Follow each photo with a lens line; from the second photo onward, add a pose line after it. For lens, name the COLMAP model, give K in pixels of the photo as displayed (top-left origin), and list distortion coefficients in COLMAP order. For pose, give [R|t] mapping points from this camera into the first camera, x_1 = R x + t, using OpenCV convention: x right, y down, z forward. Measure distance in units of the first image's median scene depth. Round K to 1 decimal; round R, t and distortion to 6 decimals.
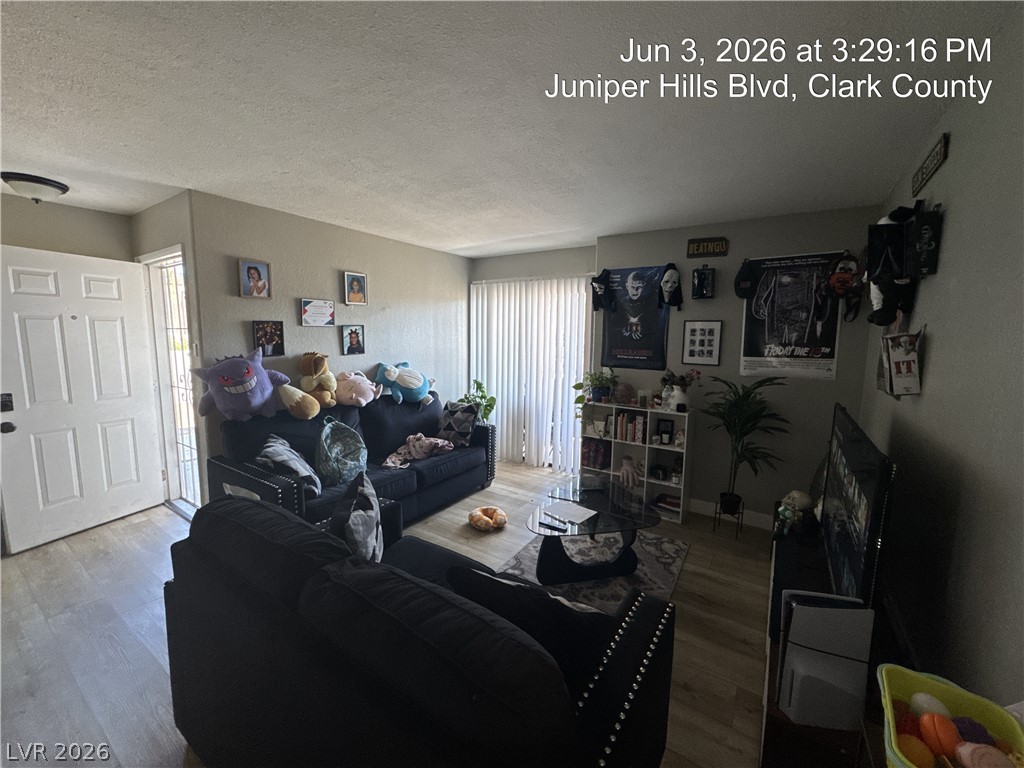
lens RADIAL K [[408.0, 0, 513.2], [0, 408.0, 380.8], [0, 0, 1]] dist [-0.005421, 0.000682]
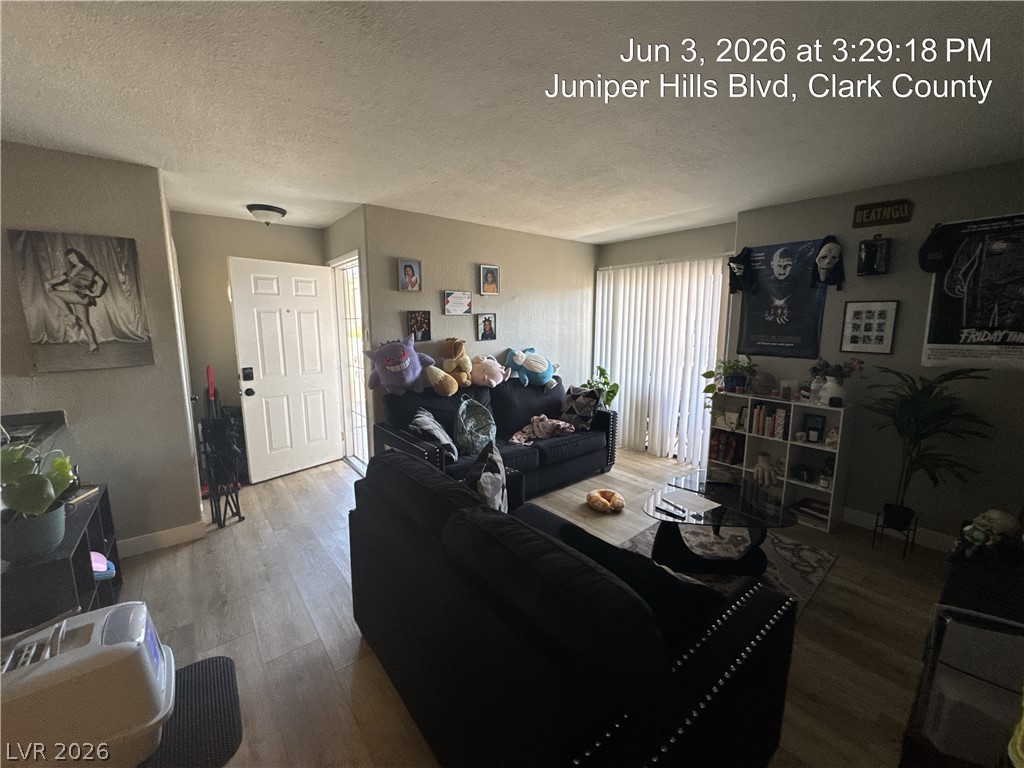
lens RADIAL K [[408.0, 0, 512.9], [0, 408.0, 380.7], [0, 0, 1]] dist [-0.005421, 0.000682]
pose [[0.953042, 0.032381, -0.301102, 0.014763], [-0.023641, 0.999188, 0.032627, 0.008726], [0.301914, -0.023977, 0.953034, -0.040379]]
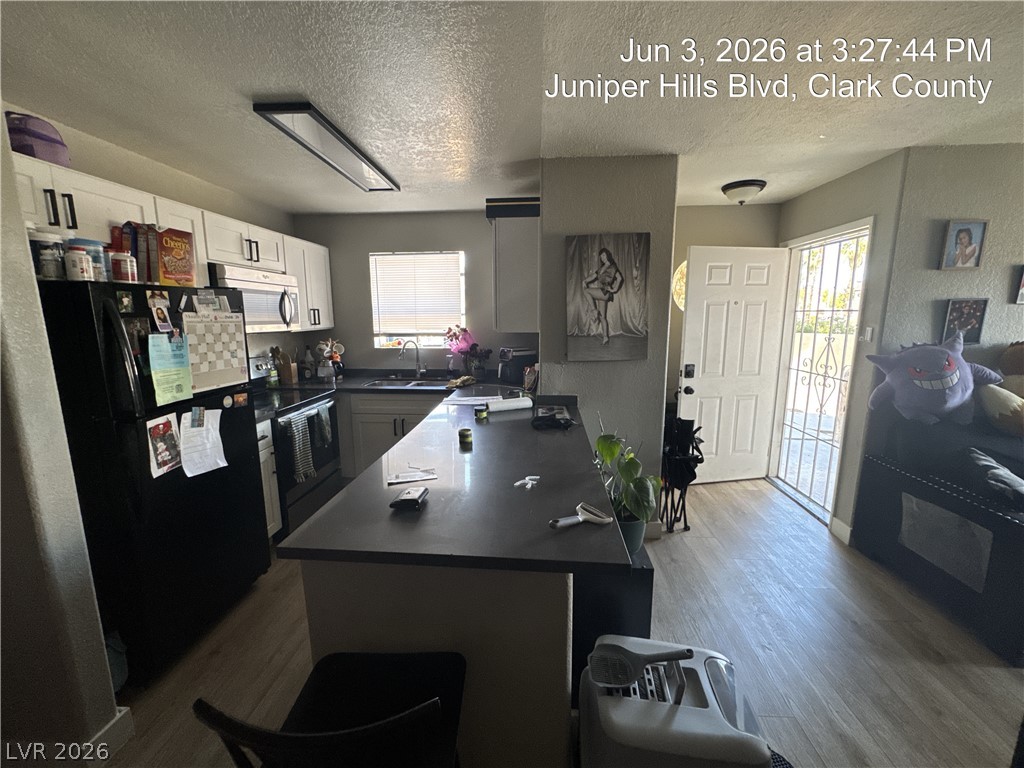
lens RADIAL K [[408.0, 0, 513.5], [0, 408.0, 381.0], [0, 0, 1]] dist [-0.005421, 0.000682]
pose [[0.498152, 0.126980, -0.857742, -0.354586], [-0.086969, 0.991548, 0.096279, 0.007658], [0.862717, 0.026635, 0.504984, -0.121389]]
